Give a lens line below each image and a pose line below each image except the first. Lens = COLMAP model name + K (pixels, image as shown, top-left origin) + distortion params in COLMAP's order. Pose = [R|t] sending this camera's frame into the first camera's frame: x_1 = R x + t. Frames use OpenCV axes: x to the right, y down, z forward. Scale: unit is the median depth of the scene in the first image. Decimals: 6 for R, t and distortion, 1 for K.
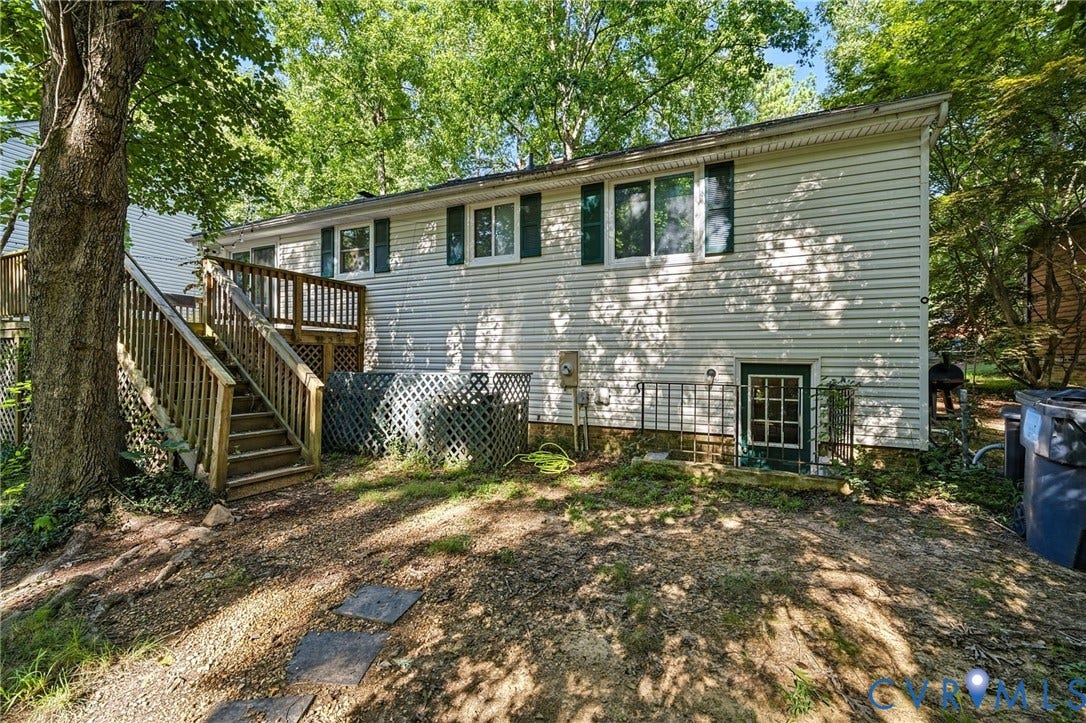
lens RADIAL K [[428.3, 0, 542.7], [0, 428.3, 356.7], [0, 0, 1]] dist [-0.002085, -0.000404]
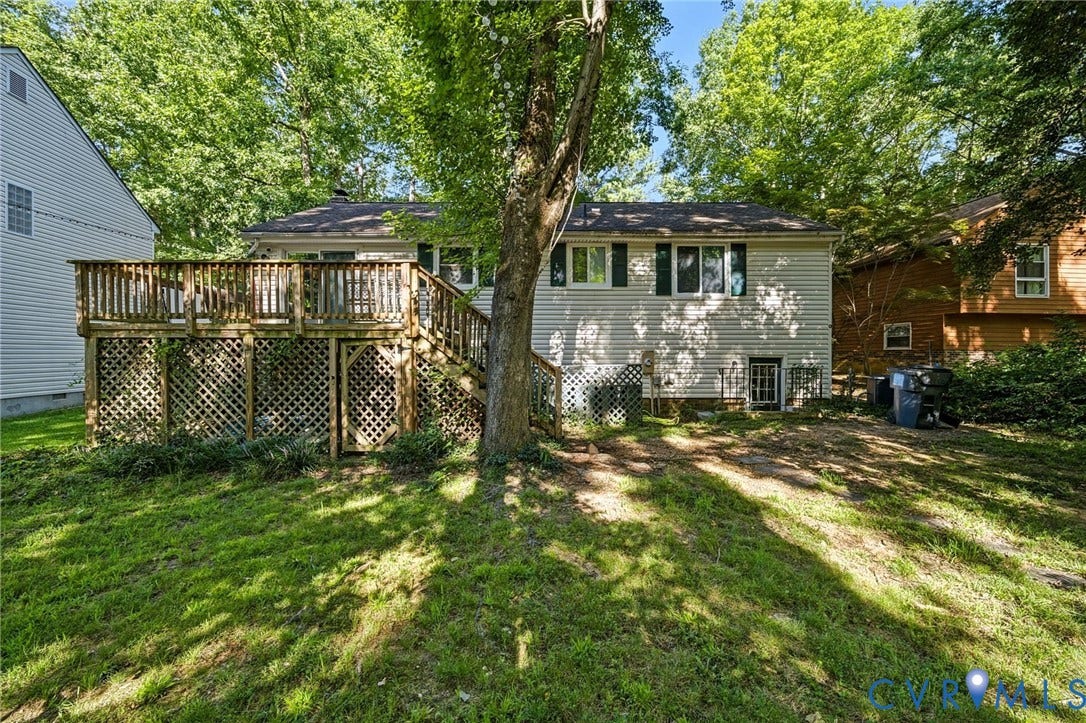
lens RADIAL K [[428.3, 0, 544.8], [0, 428.3, 351.2], [0, 0, 1]] dist [-0.002085, -0.000404]
pose [[0.914989, -0.001693, 0.403474, -0.913746], [0.003510, 0.999987, -0.003763, -0.005448], [-0.403463, 0.004859, 0.914983, -0.256349]]
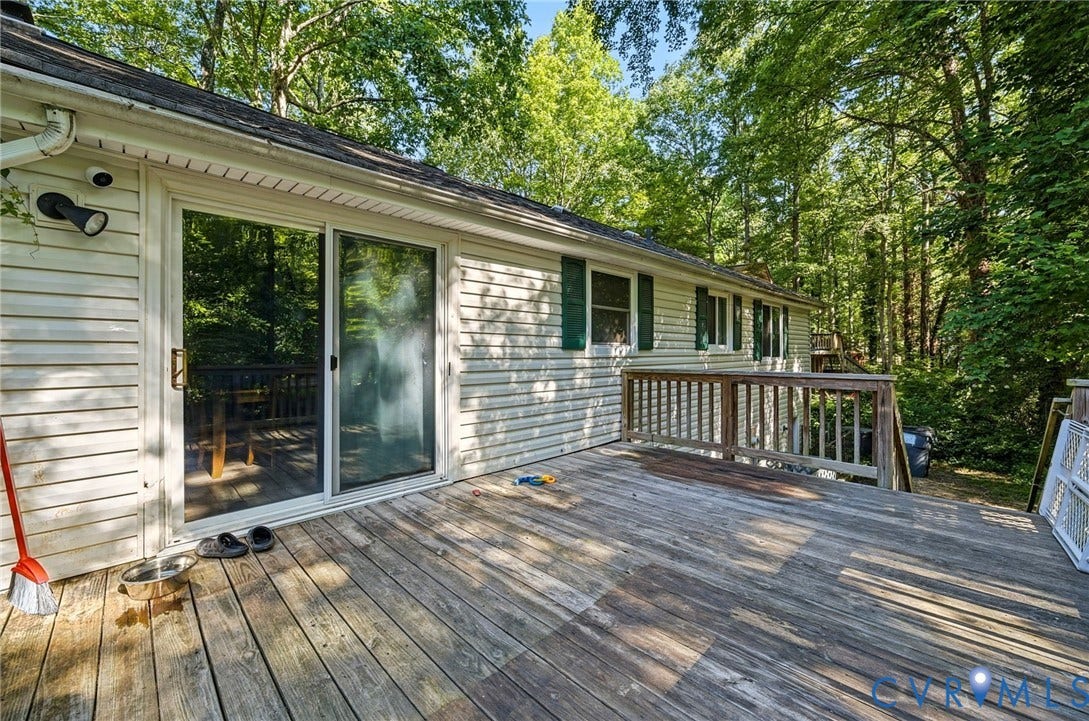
lens RADIAL K [[438.0, 0, 542.9], [0, 438.0, 353.3], [0, 0, 1]] dist [-0.004473, 0.000343]
pose [[0.366532, -0.007475, 0.930375, -1.398159], [0.002578, 0.999972, 0.007019, -0.249755], [-0.930402, -0.000175, 0.366541, 1.127809]]
